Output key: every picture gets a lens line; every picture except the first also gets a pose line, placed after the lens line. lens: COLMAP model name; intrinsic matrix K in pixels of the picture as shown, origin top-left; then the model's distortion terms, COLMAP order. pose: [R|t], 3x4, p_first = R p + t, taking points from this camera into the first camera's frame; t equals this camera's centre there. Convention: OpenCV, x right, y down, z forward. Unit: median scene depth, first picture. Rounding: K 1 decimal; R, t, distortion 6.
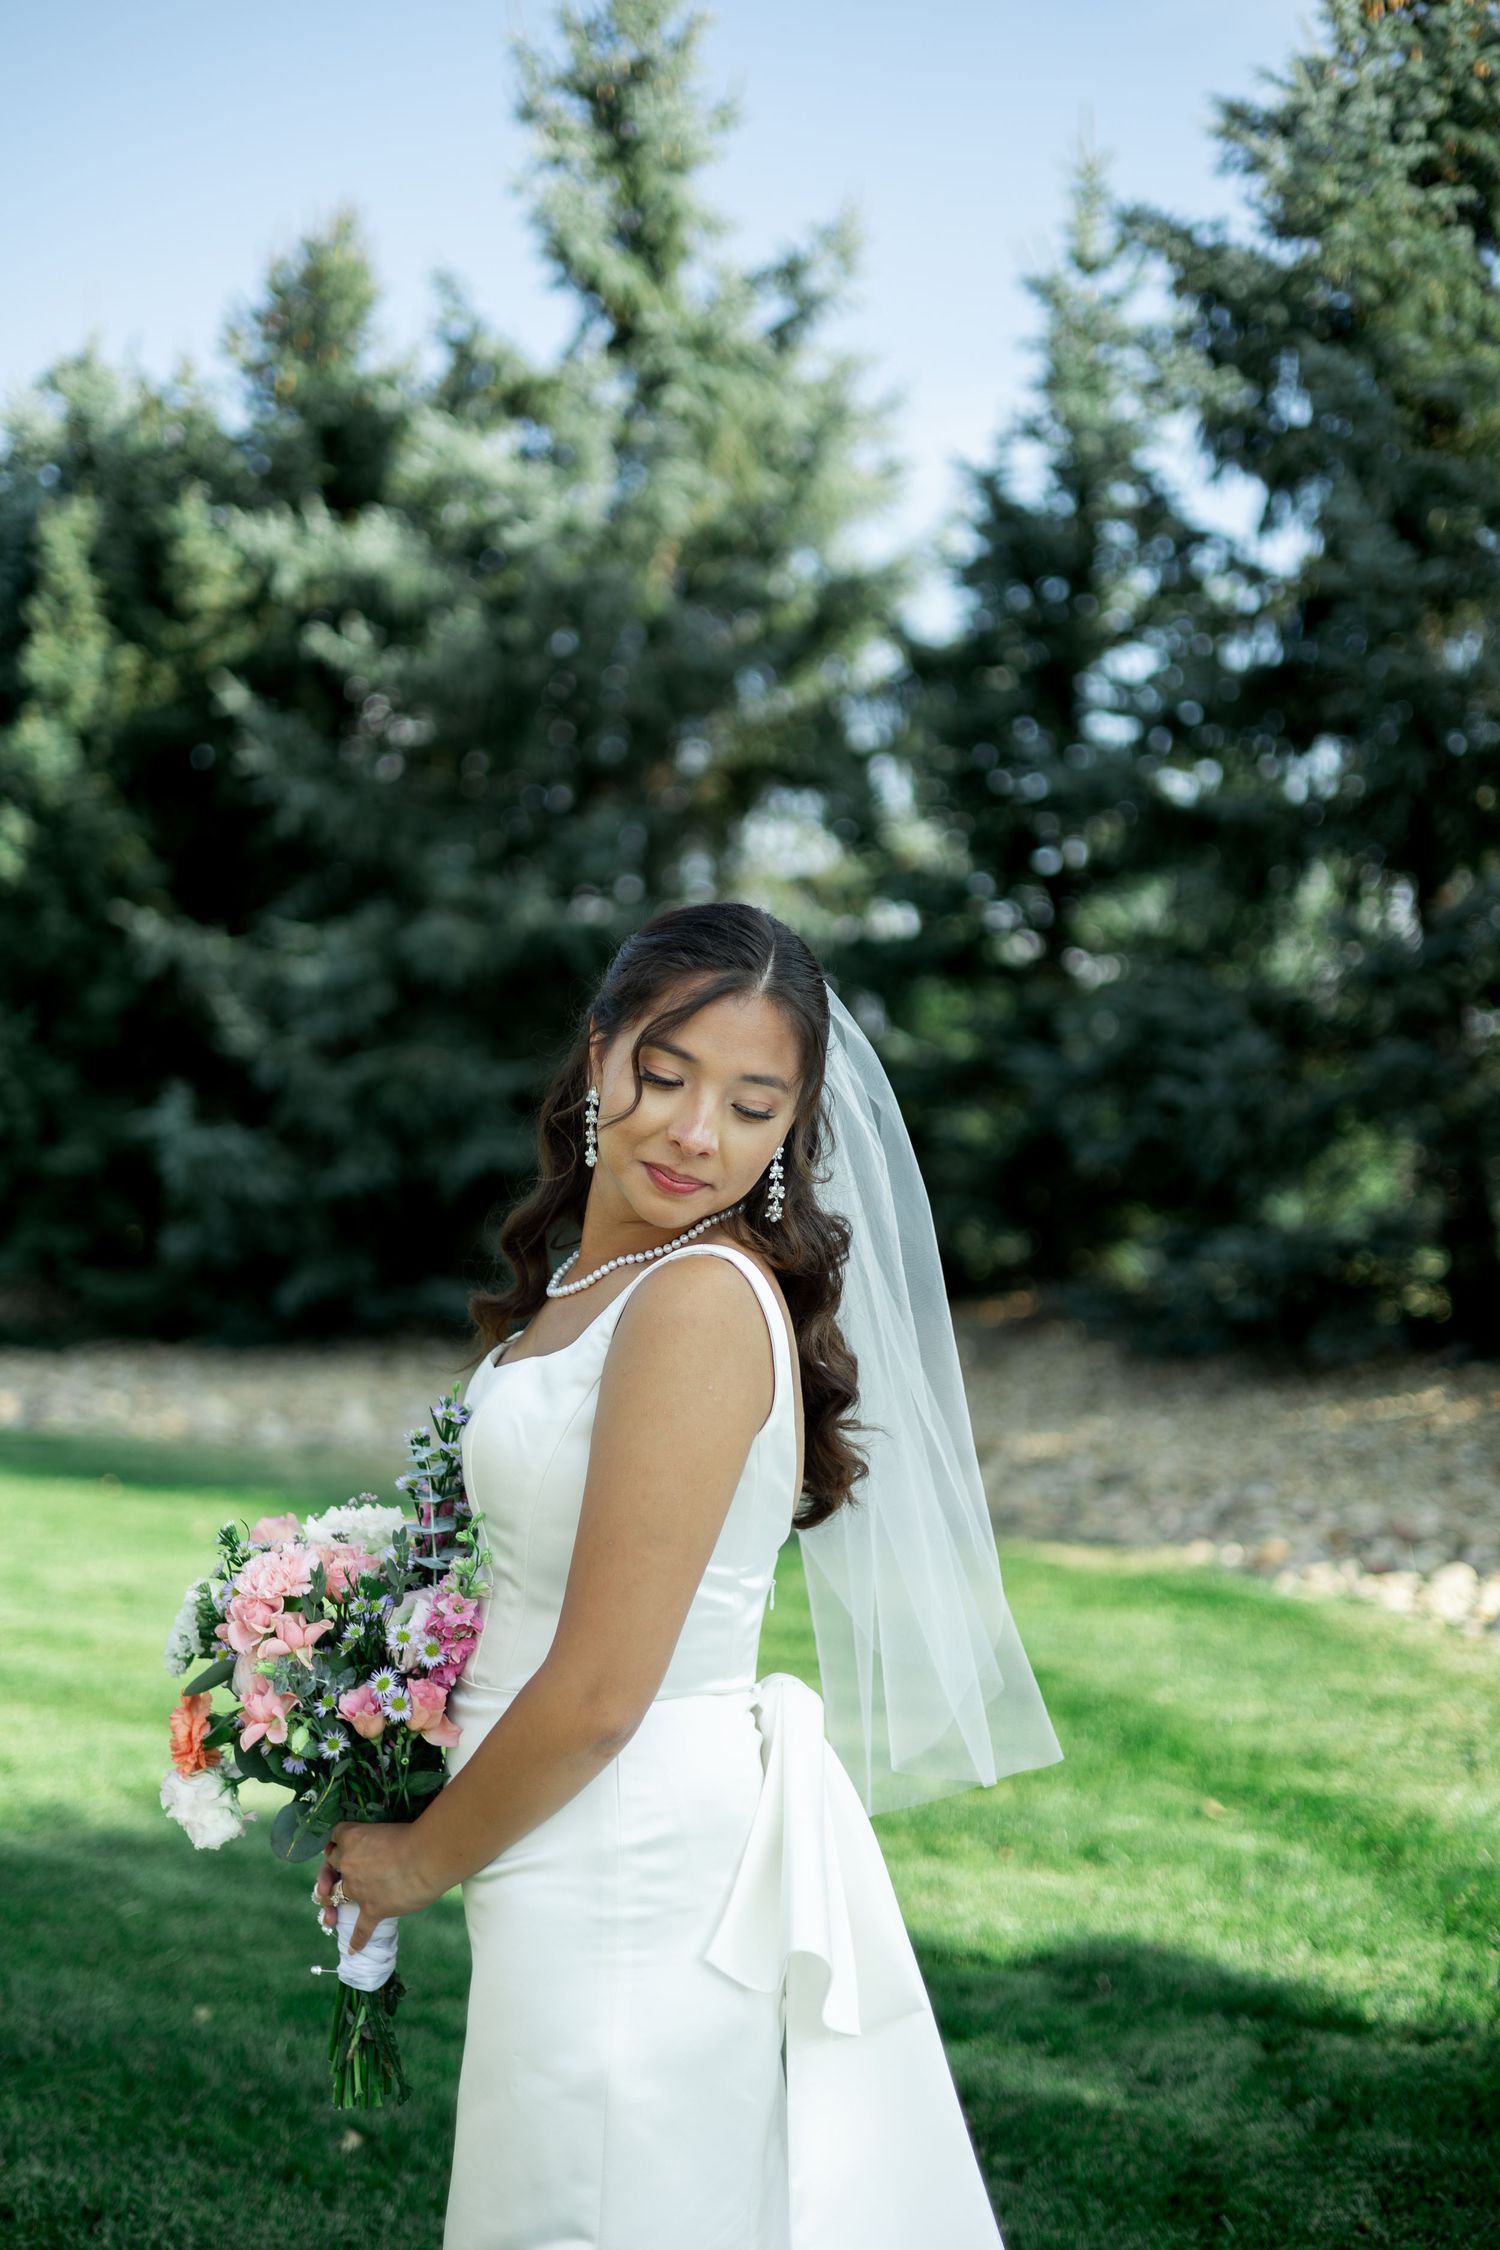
lens RADIAL K [[3132.6, 0, 750.6], [0, 3132.6, 1131.3], [0, 0, 1]] dist [0.001494, 0.000000]
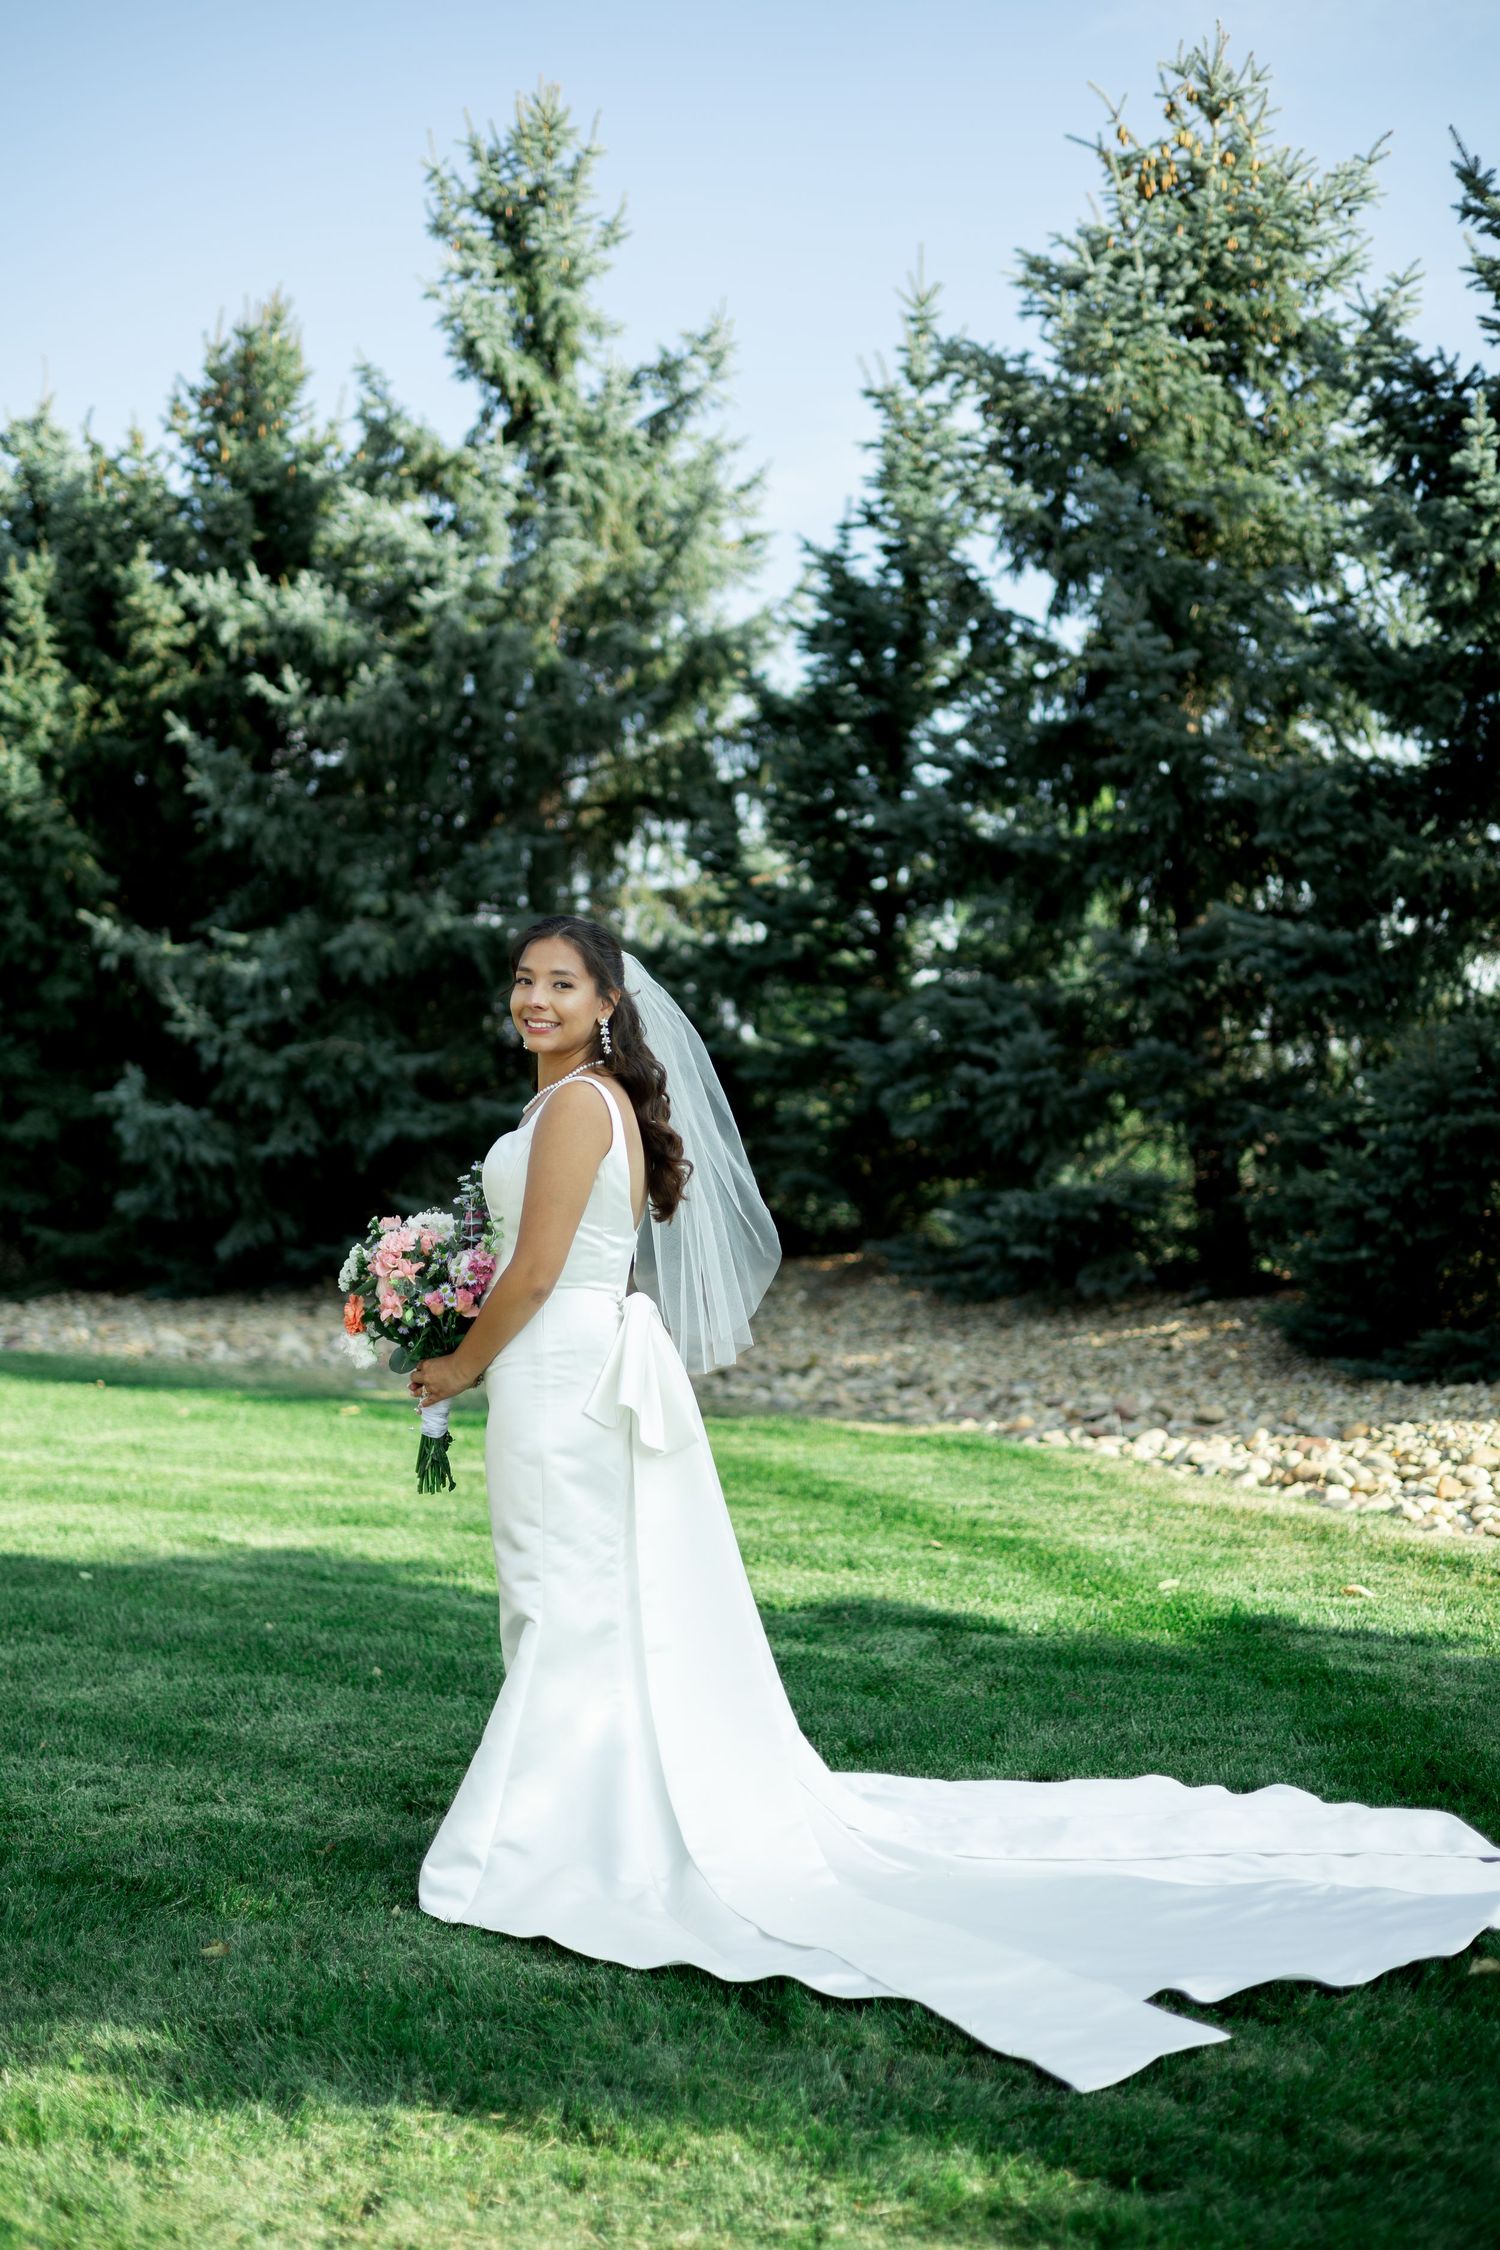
lens RADIAL K [[3132.6, 0, 757.4], [0, 3132.6, 1123.1], [0, 0, 1]] dist [0.001494, 0.000000]
pose [[0.999024, 0.011403, 0.042672, -0.000175], [-0.011145, 0.999918, -0.006280, 0.011788], [-0.042740, 0.005798, 0.999069, -0.178953]]
